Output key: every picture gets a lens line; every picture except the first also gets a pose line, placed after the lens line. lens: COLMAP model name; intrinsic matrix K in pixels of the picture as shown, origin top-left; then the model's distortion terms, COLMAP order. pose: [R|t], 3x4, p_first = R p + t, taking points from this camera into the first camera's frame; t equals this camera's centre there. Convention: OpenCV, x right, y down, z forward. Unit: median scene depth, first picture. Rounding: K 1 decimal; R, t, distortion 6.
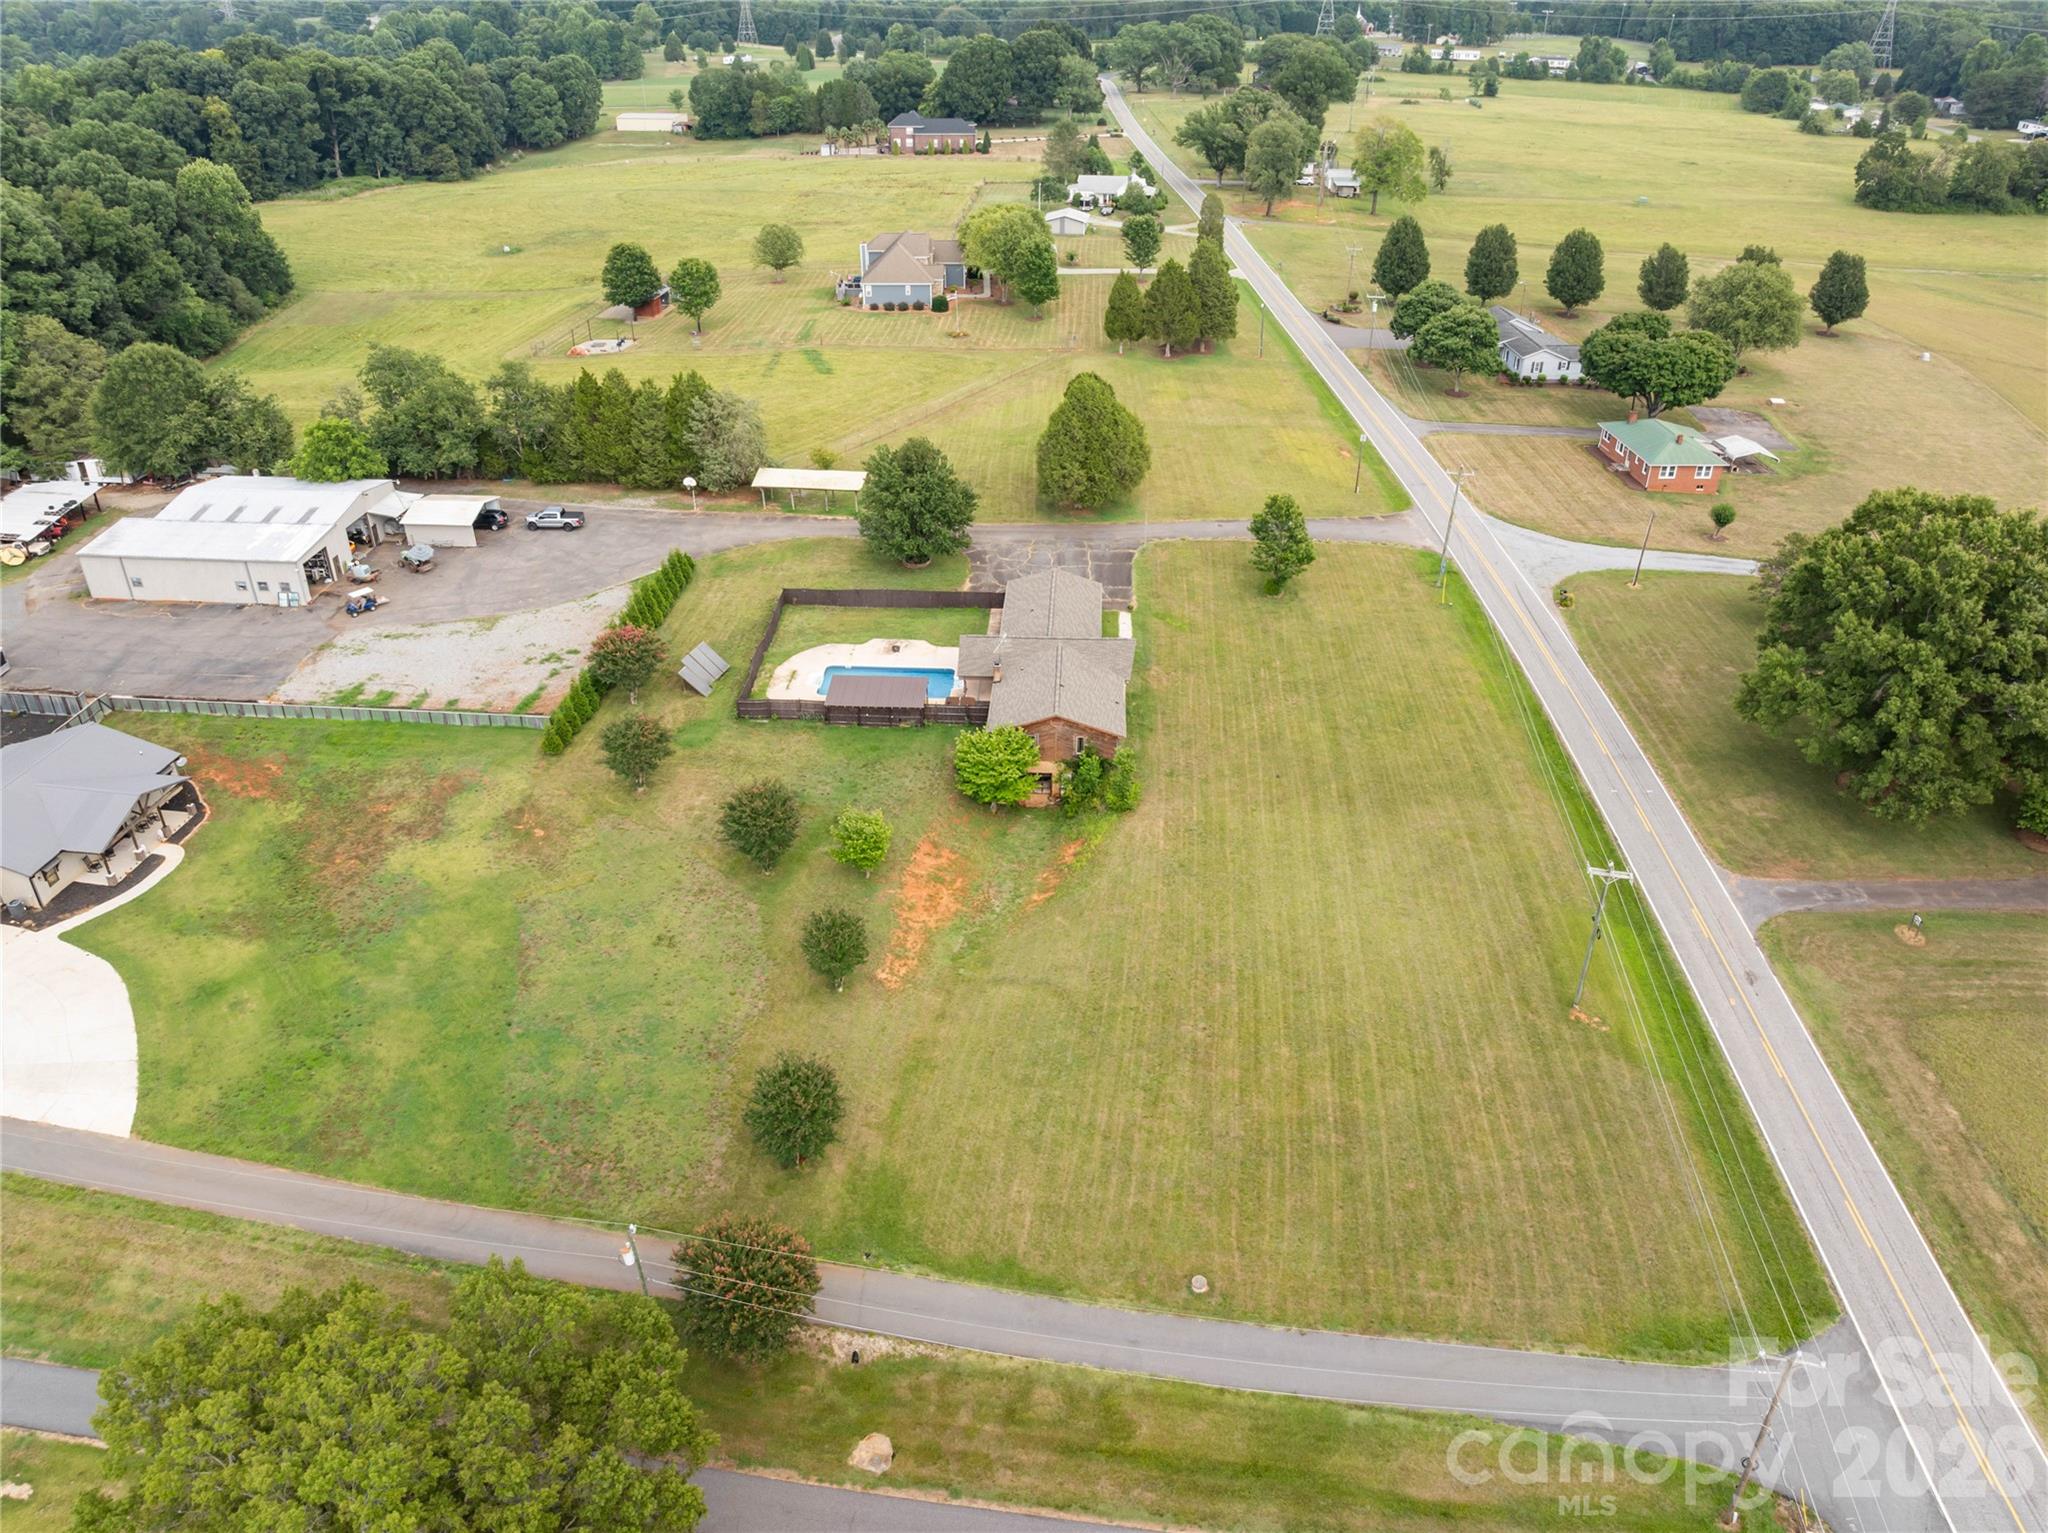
lens RADIAL K [[1445.8, 0, 1035.5], [0, 1445.8, 760.3], [0, 0, 1]] dist [-0.042574, 0.002213]
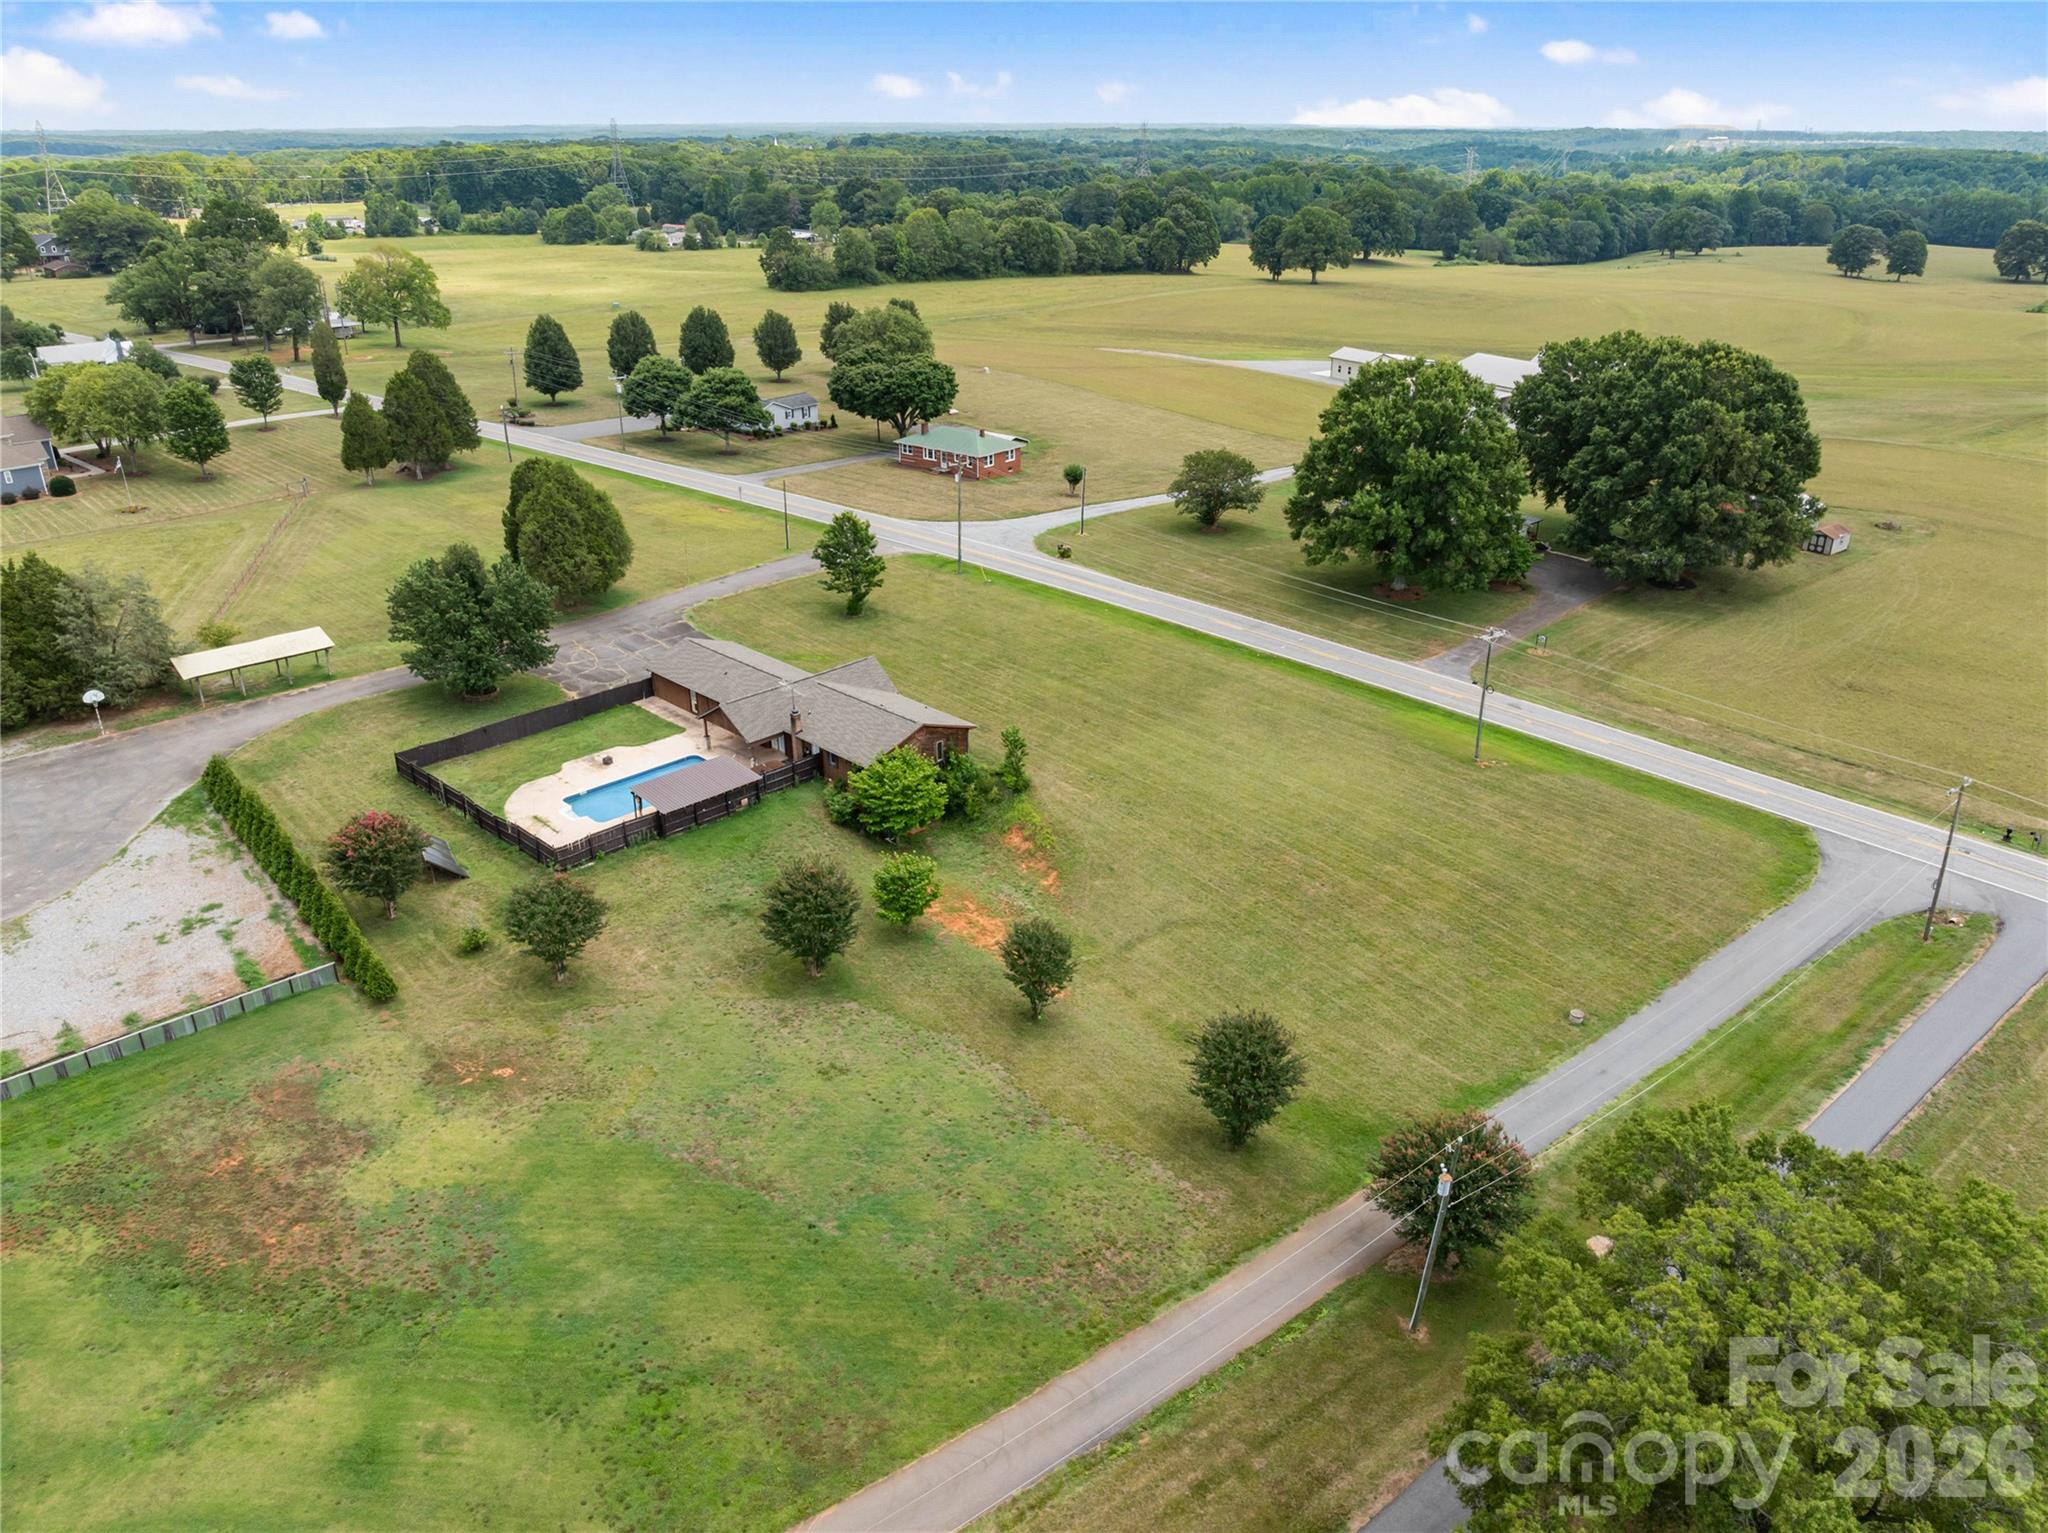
lens RADIAL K [[1445.8, 0, 1035.5], [0, 1445.8, 760.3], [0, 0, 1]] dist [-0.042574, 0.002213]
pose [[0.669493, -0.307740, 0.676074, -0.581674], [0.379846, 0.923982, 0.044436, -0.023319], [-0.638354, 0.227054, 0.735493, 0.260364]]
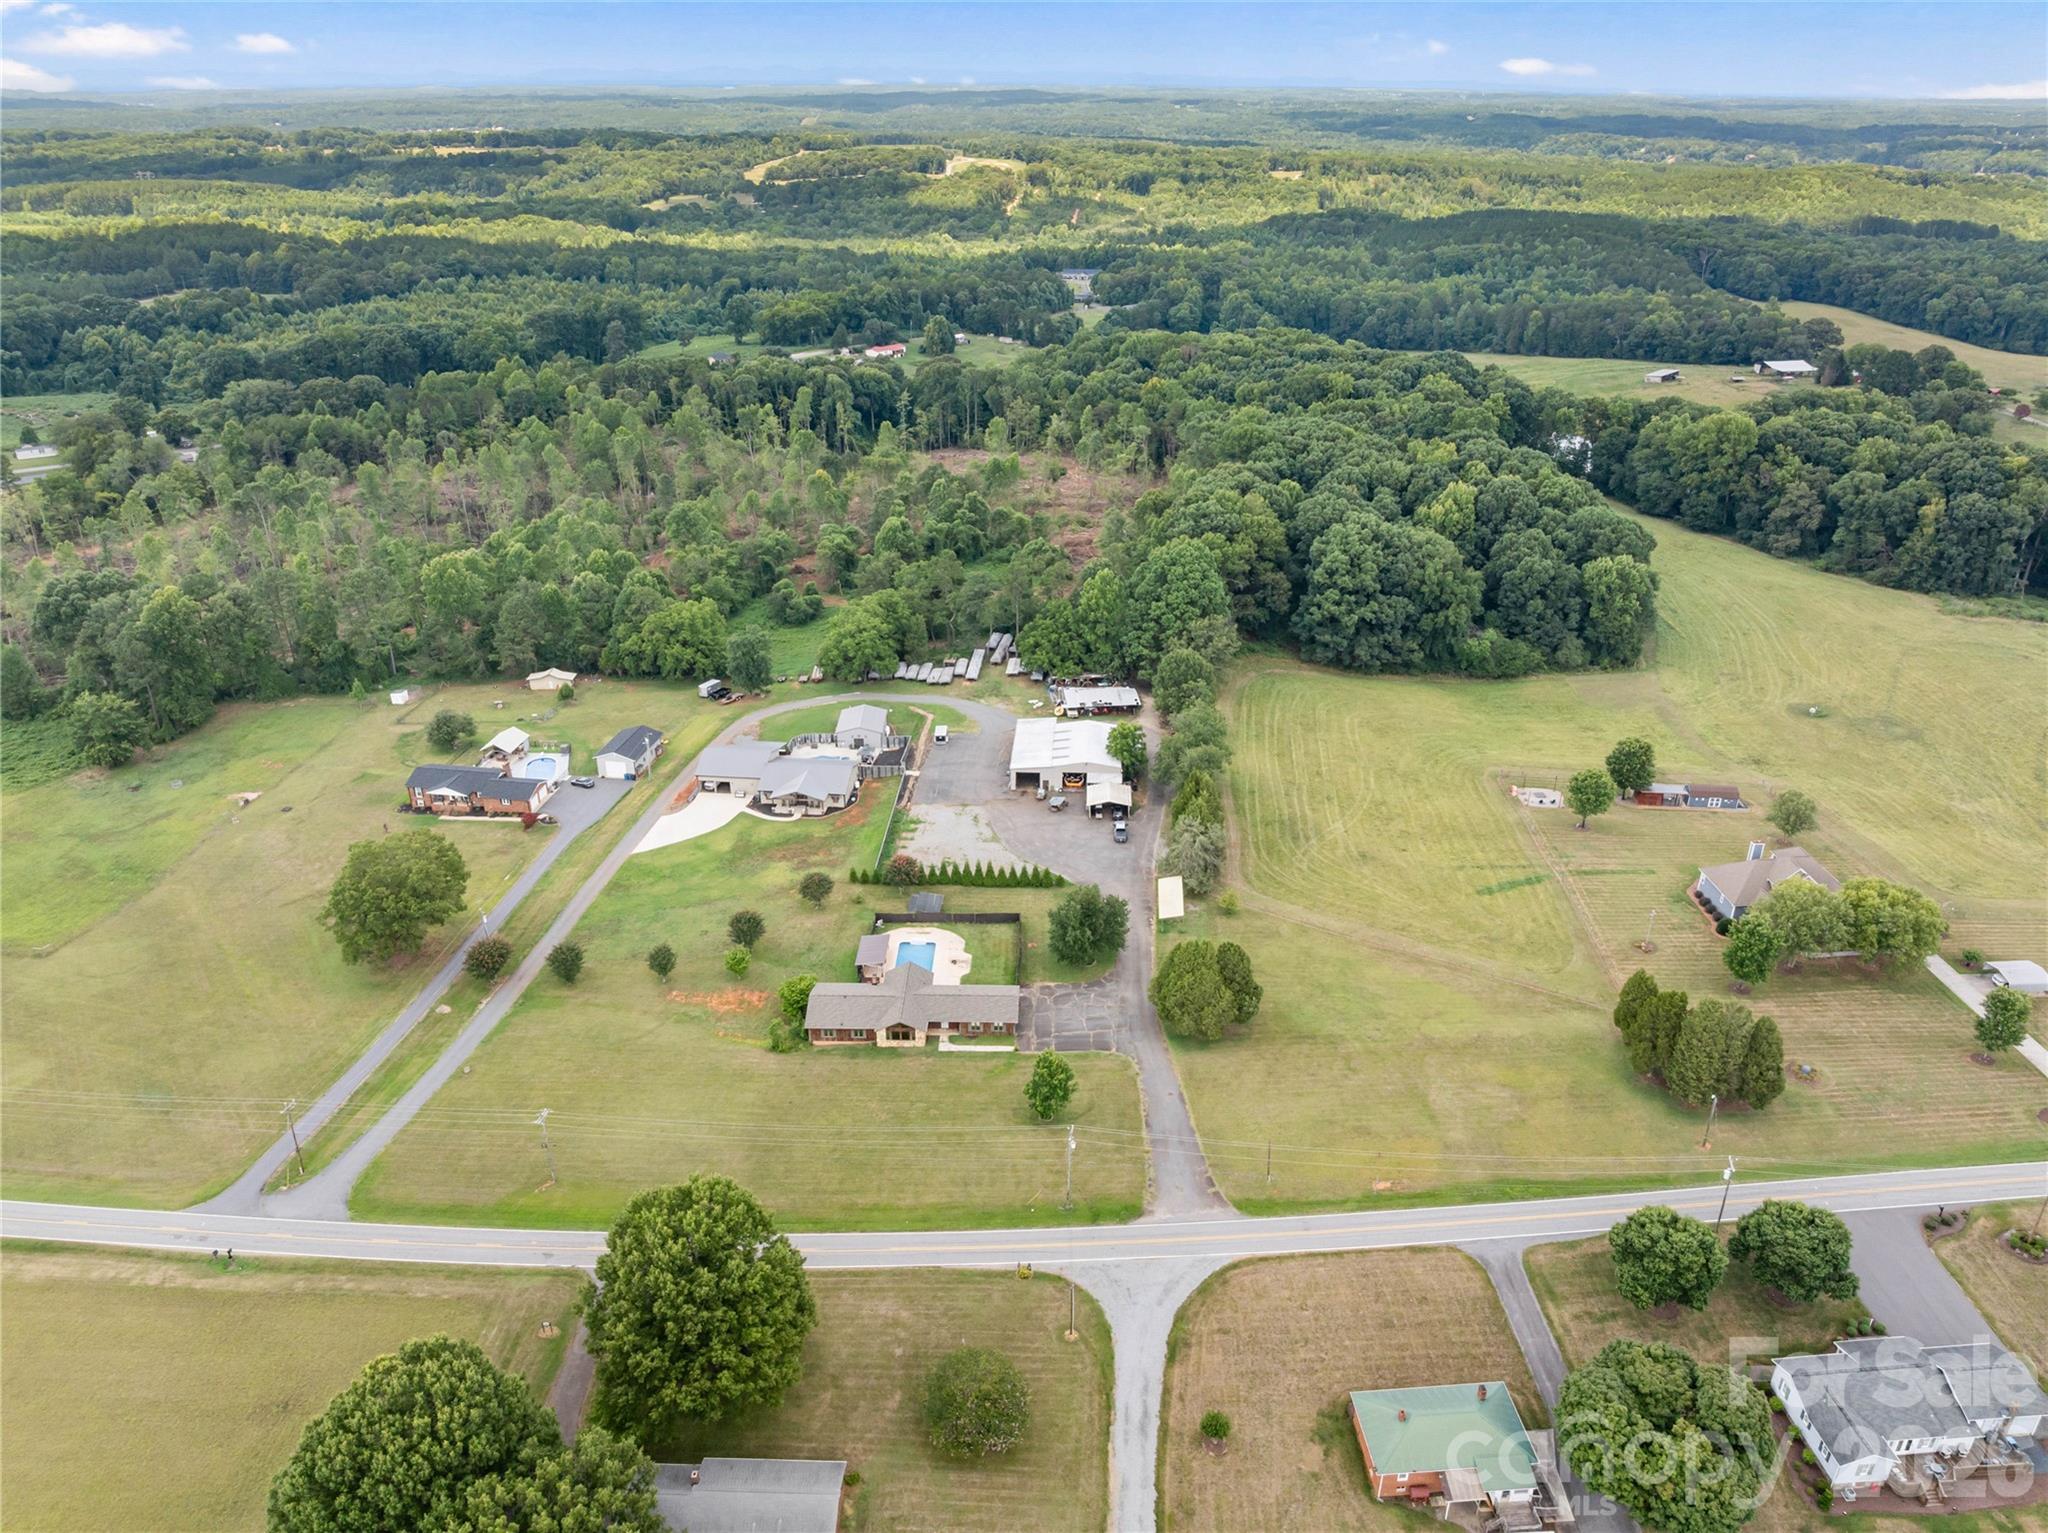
lens RADIAL K [[1445.8, 0, 1035.5], [0, 1445.8, 760.3], [0, 0, 1]] dist [-0.042574, 0.002213]
pose [[0.025161, 0.425130, -0.904782, 1.550693], [-0.512071, 0.782796, 0.353572, -1.056914], [0.858575, 0.454417, 0.237392, 0.673494]]
